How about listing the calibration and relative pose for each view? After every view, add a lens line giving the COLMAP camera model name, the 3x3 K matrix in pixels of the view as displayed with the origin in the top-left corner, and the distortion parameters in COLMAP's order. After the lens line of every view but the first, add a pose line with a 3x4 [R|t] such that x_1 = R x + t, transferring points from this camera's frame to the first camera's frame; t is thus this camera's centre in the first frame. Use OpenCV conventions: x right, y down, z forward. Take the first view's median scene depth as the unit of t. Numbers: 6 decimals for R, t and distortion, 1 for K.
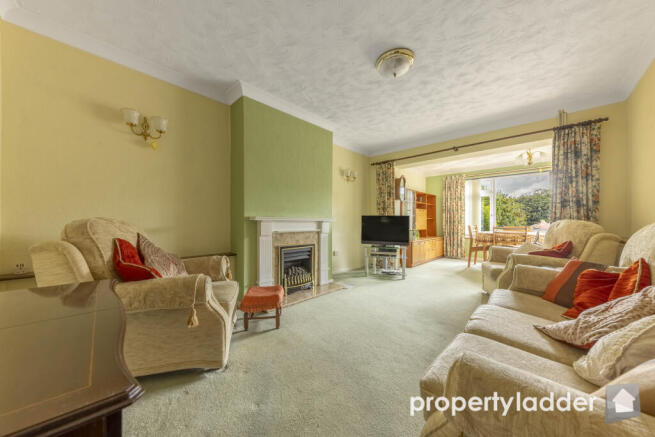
lens RADIAL K [[225.6, 0, 328.0], [0, 225.6, 218.4], [0, 0, 1]] dist [0.001811, 0.000157]
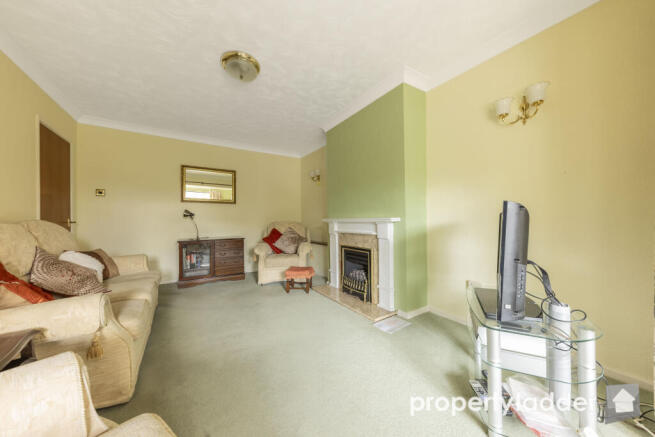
lens RADIAL K [[225.6, 0, 324.8], [0, 225.6, 219.9], [0, 0, 1]] dist [0.001811, 0.000157]
pose [[-0.218682, -0.009304, -0.975752, 0.760068], [0.002773, 0.999945, -0.010156, 0.011060], [0.975792, -0.004927, -0.218645, 1.009702]]
